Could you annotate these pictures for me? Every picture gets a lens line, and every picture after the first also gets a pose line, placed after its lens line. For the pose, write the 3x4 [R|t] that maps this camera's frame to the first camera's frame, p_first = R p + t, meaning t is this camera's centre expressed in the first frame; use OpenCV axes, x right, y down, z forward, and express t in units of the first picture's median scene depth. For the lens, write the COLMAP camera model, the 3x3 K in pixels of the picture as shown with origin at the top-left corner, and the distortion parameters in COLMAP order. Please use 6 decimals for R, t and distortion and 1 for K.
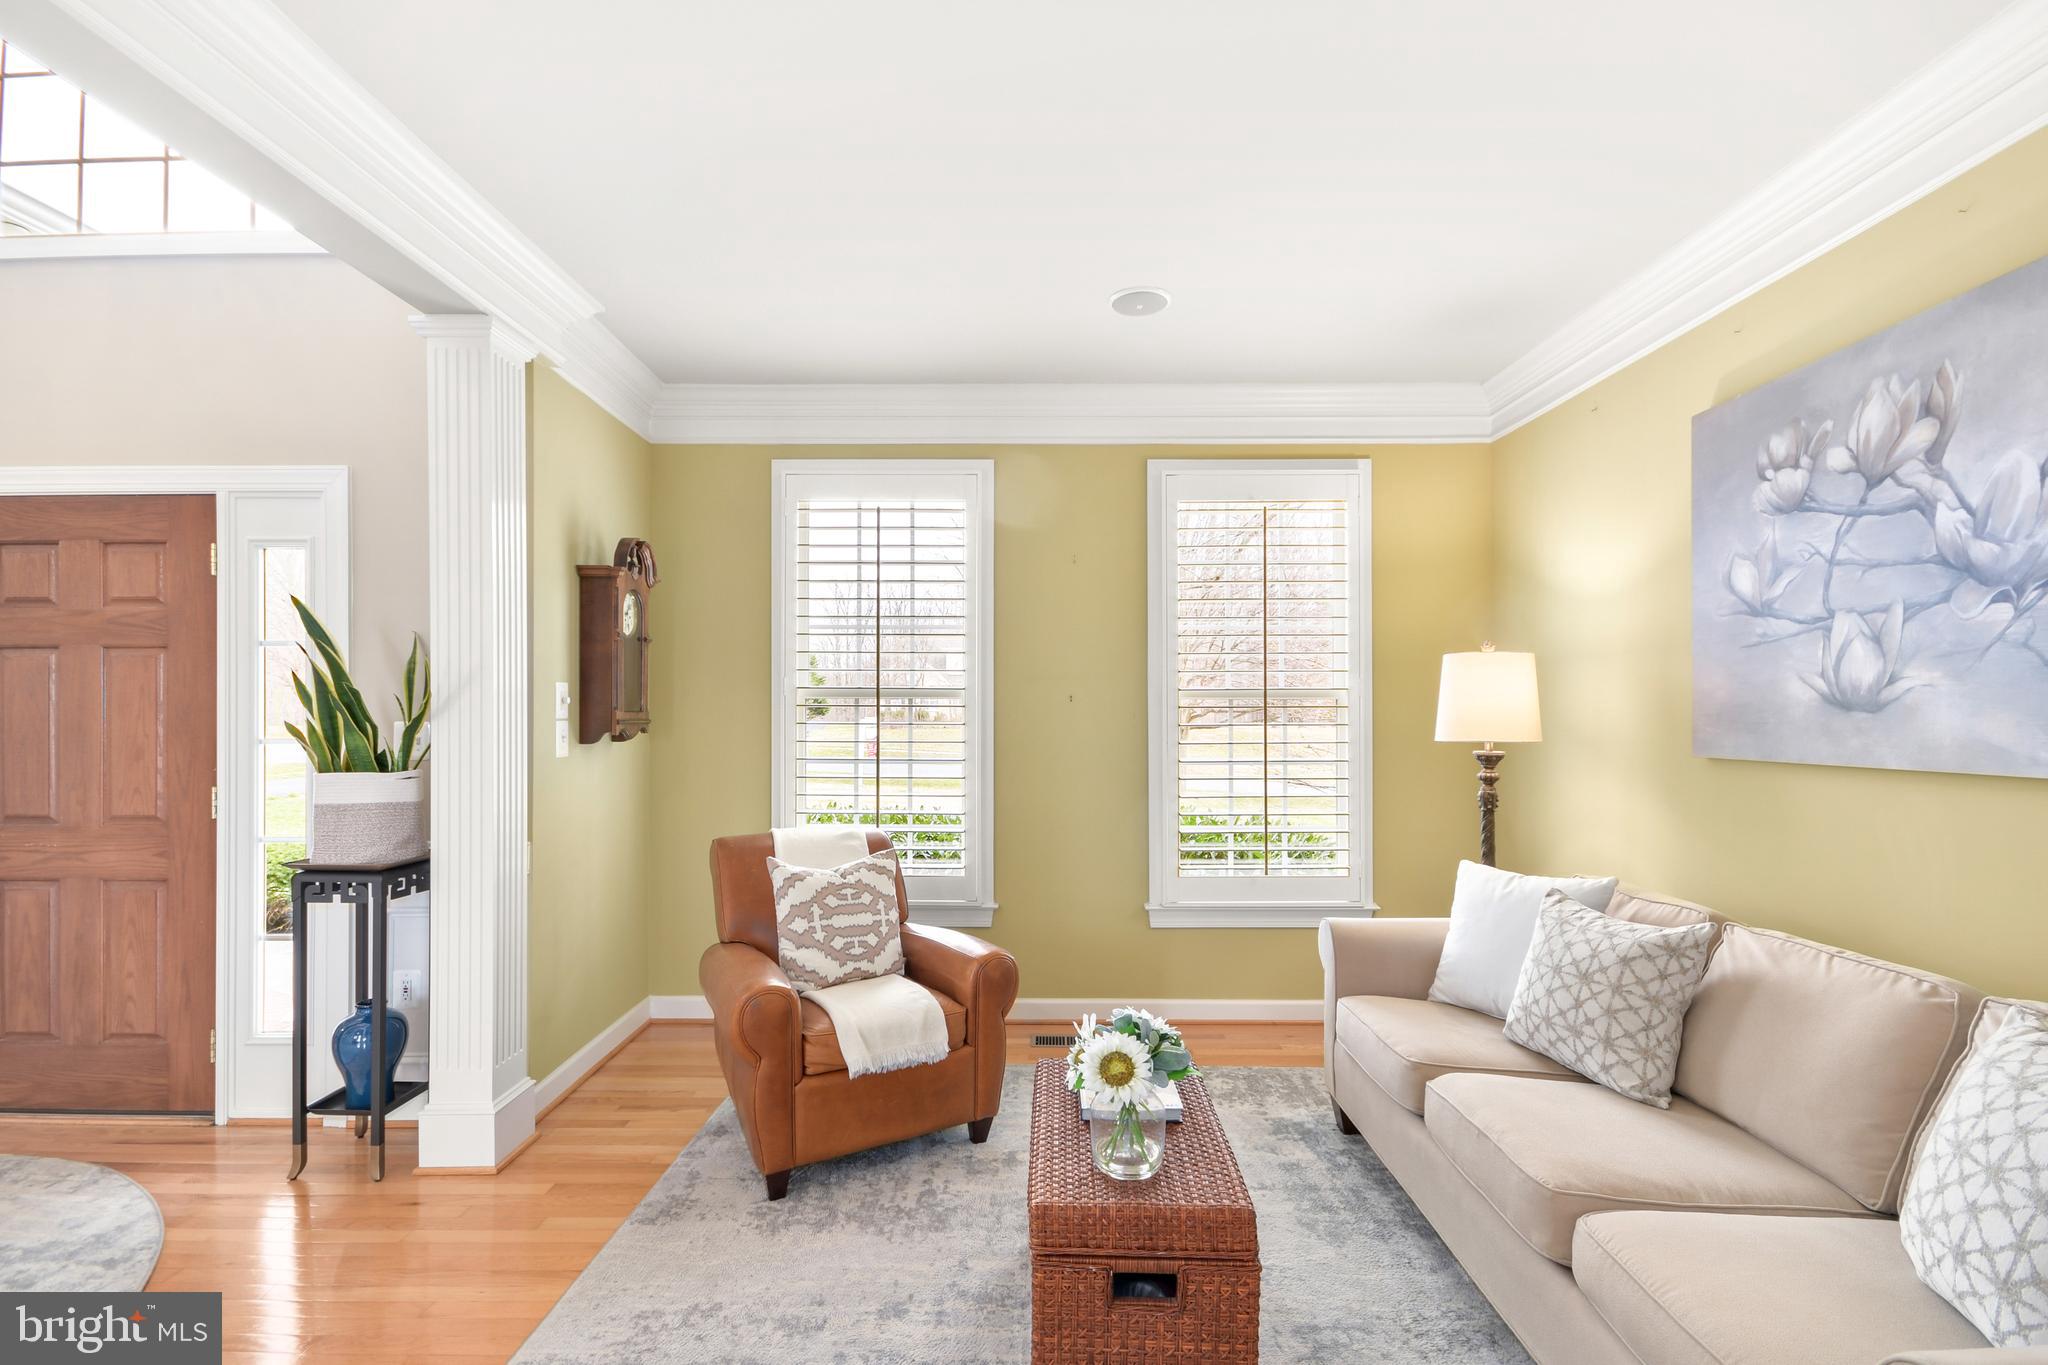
lens RADIAL K [[909.5, 0, 1017.9], [0, 909.5, 703.0], [0, 0, 1]] dist [0.001262, 0.001186]
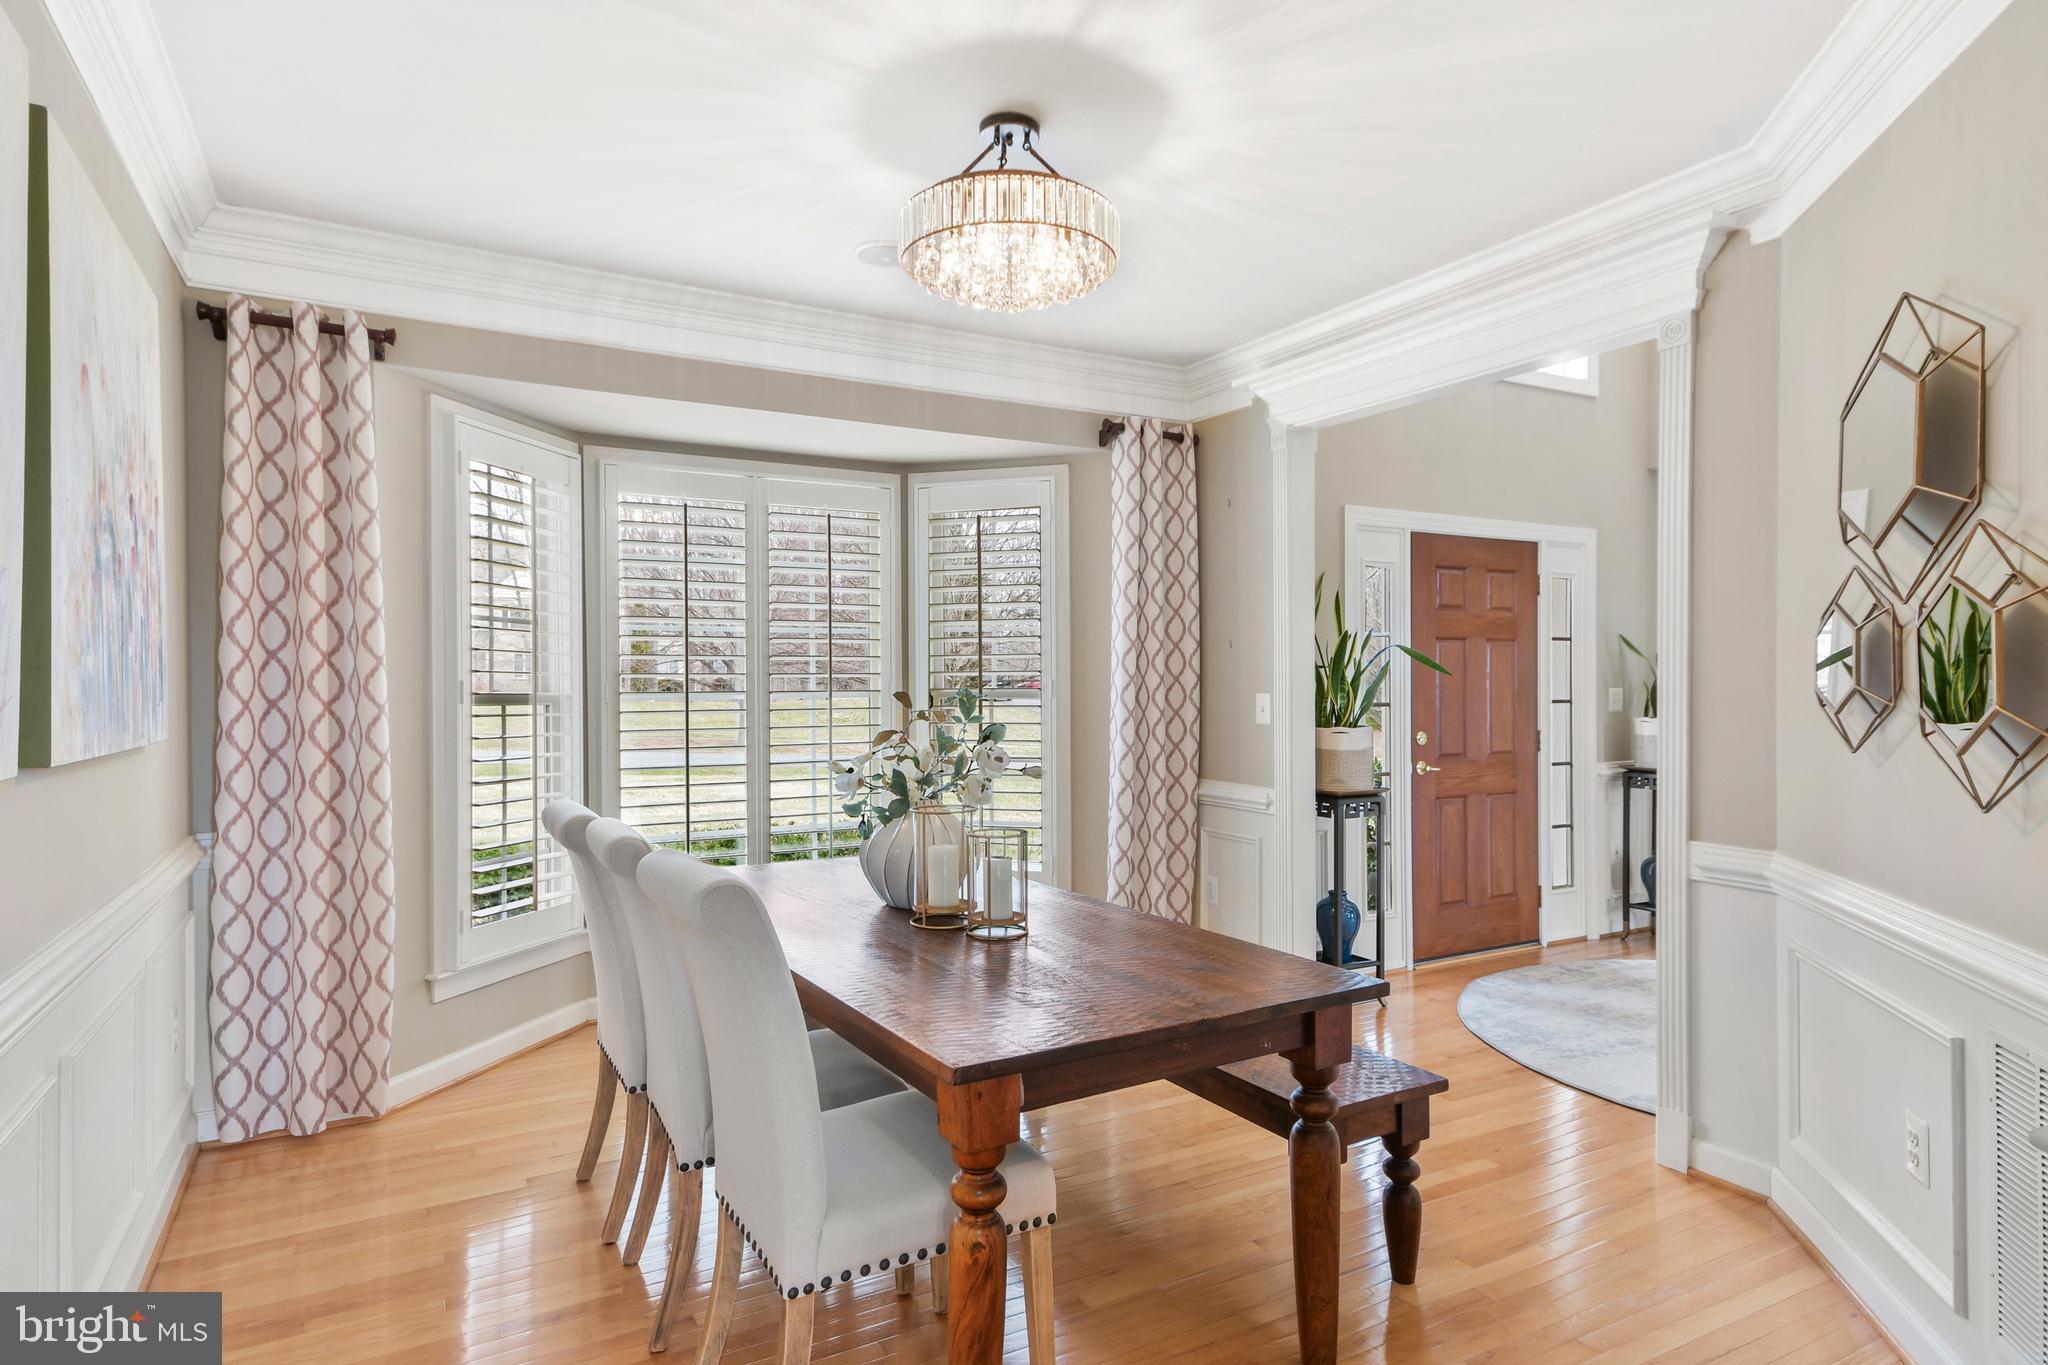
lens RADIAL K [[1132.7, 0, 1009.8], [0, 1132.7, 690.7], [0, 0, 1]] dist [0.027784, 0.000979]
pose [[0.863401, -0.008834, 0.504441, -2.631104], [0.003571, 0.999929, 0.011399, -0.001179], [-0.504506, -0.008041, 0.863371, -0.224270]]
